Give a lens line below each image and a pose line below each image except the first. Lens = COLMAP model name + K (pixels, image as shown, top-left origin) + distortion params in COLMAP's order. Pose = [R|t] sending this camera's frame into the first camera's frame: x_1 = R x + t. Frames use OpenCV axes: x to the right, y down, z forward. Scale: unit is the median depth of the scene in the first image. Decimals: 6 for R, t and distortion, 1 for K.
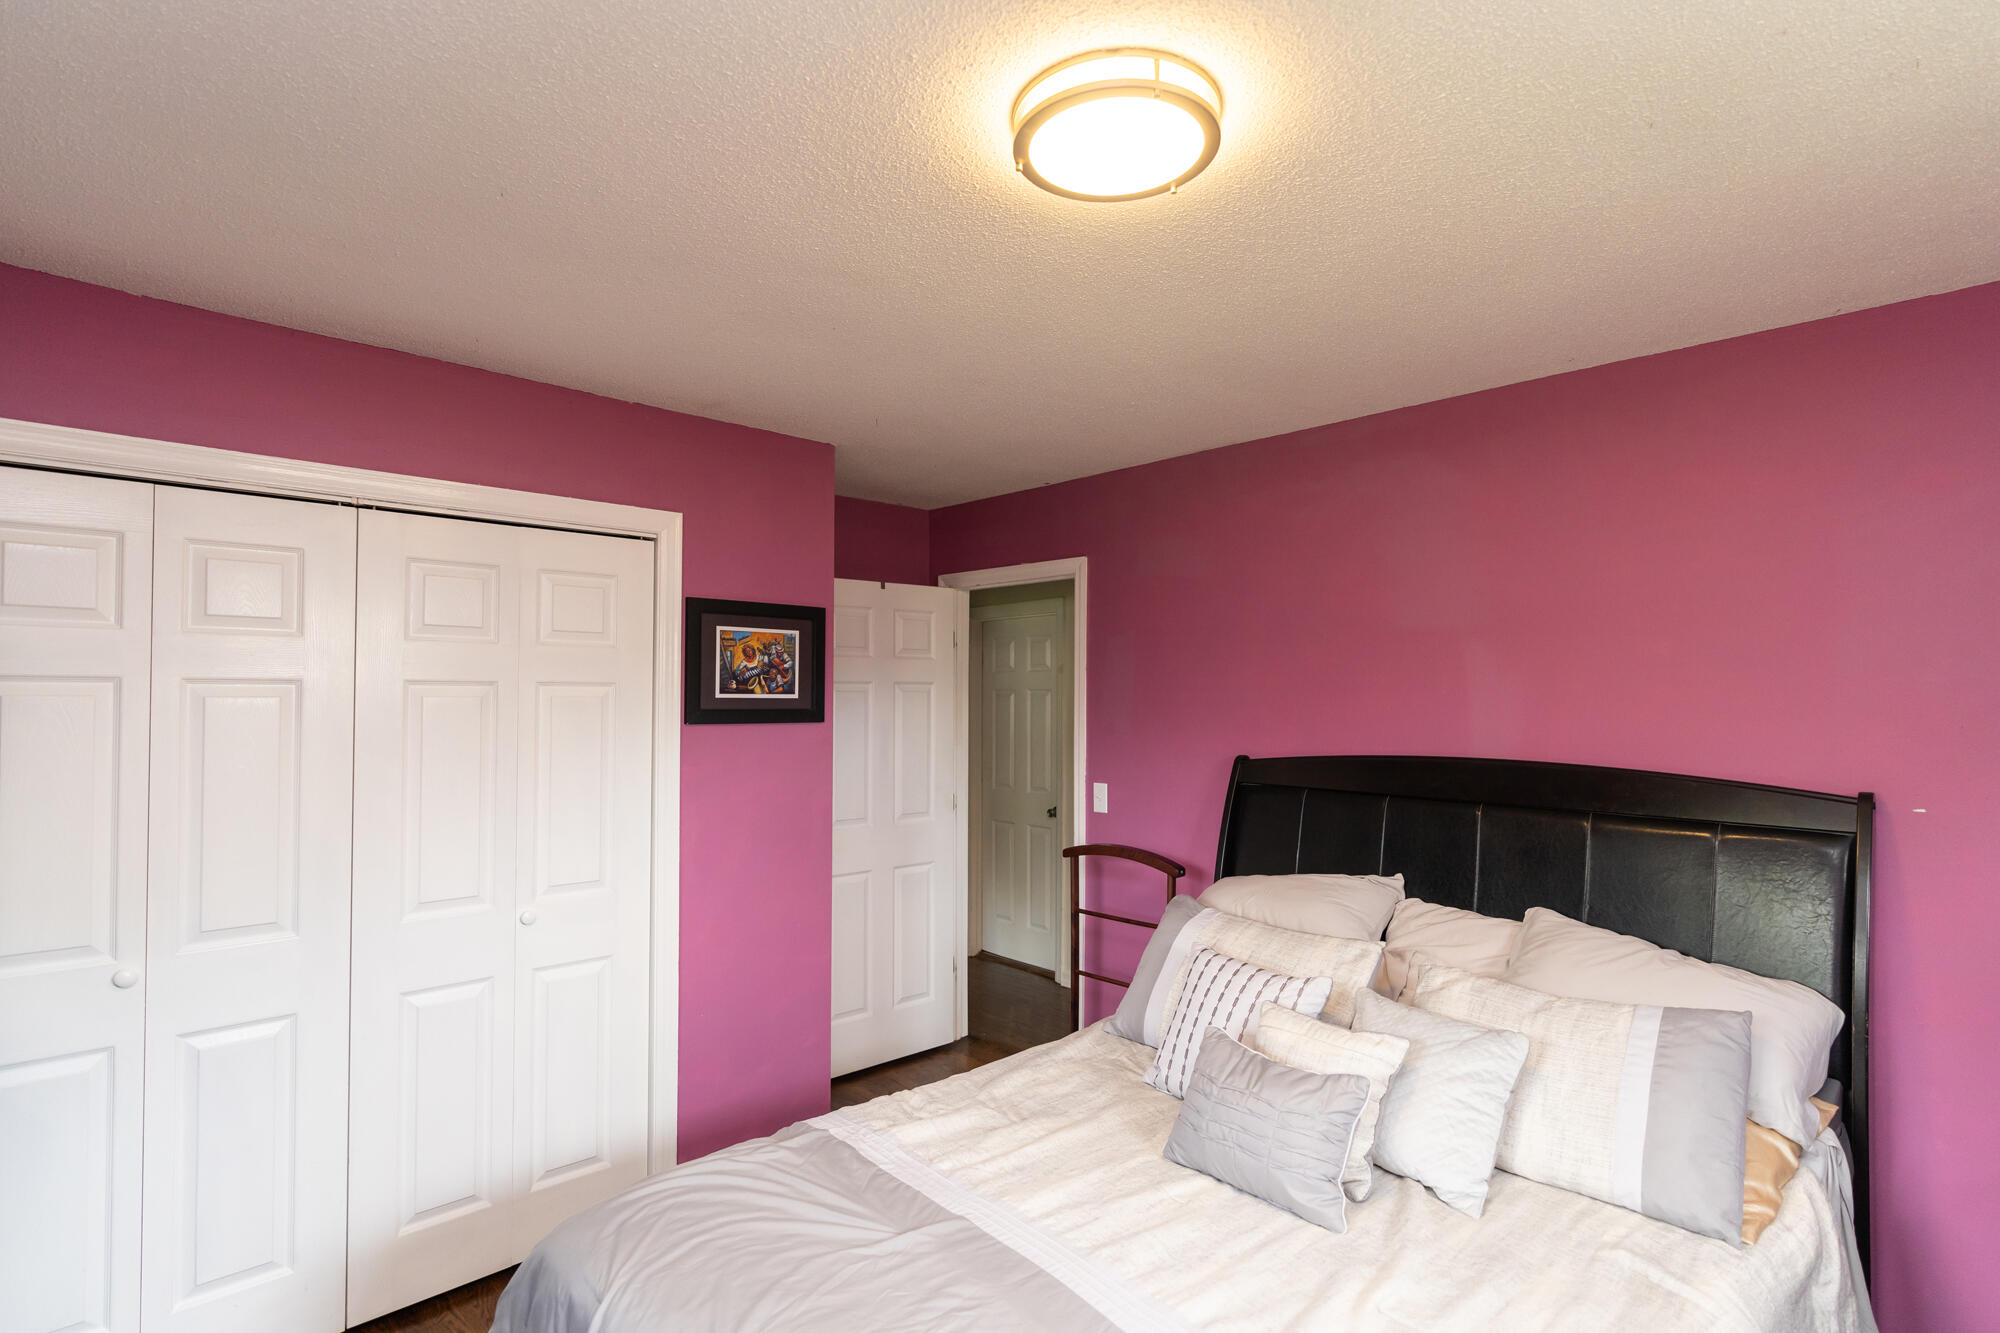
lens RADIAL K [[952.2, 0, 997.3], [0, 952.2, 680.3], [0, 0, 1]] dist [0.035769, 0.000189]
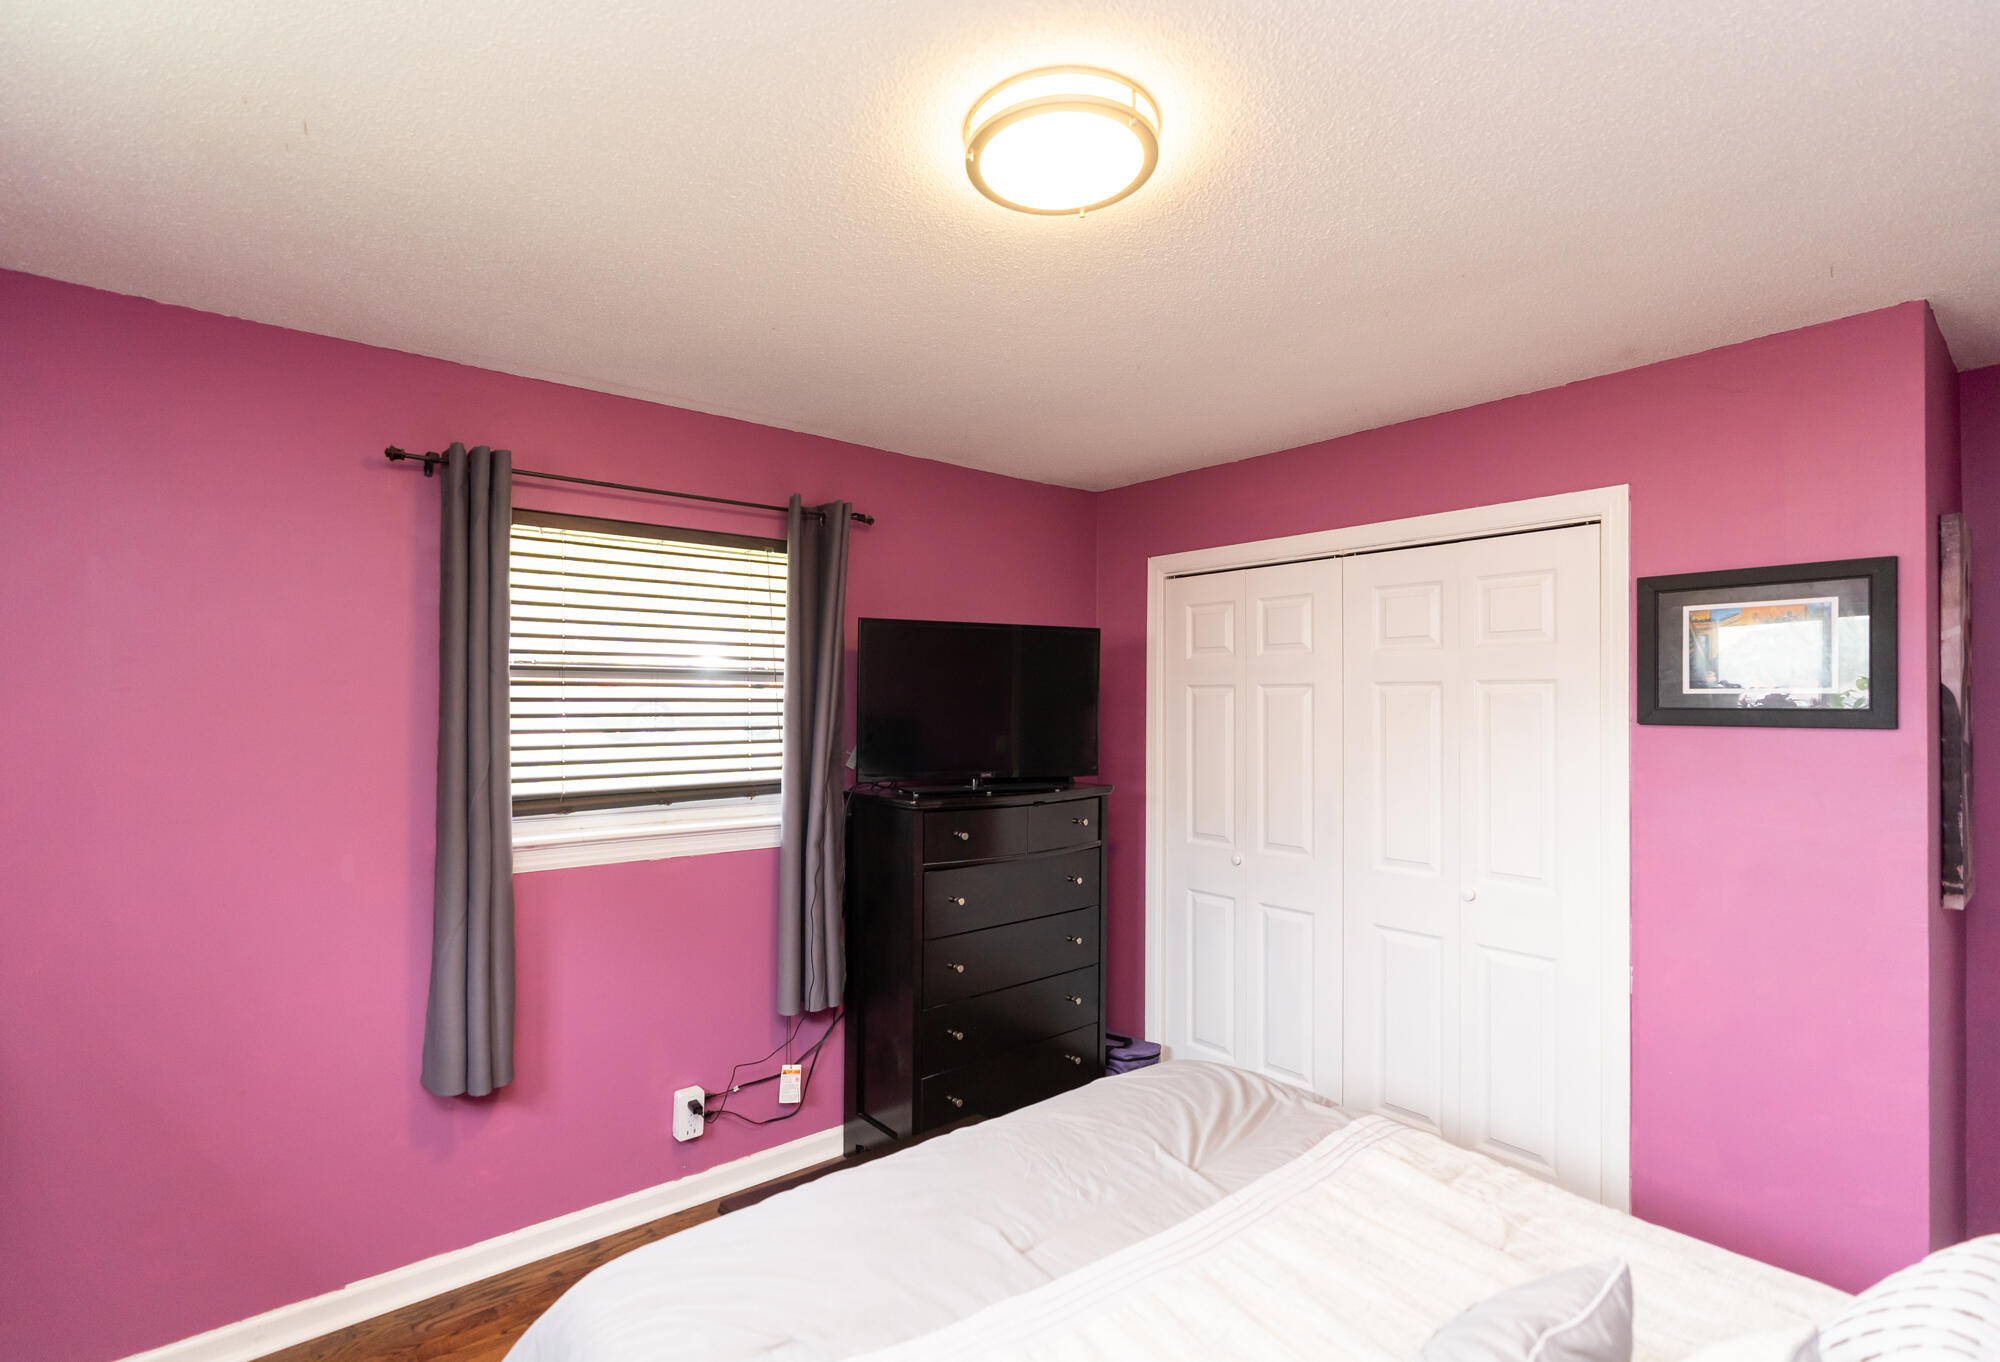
lens RADIAL K [[937.8, 0, 990.7], [0, 937.8, 692.7], [0, 0, 1]] dist [-0.002274, -0.000119]
pose [[-0.053951, -0.010795, -0.998485, 0.585927], [0.020490, 0.999719, -0.011915, 0.015949], [0.998333, -0.021101, -0.053714, 0.484129]]
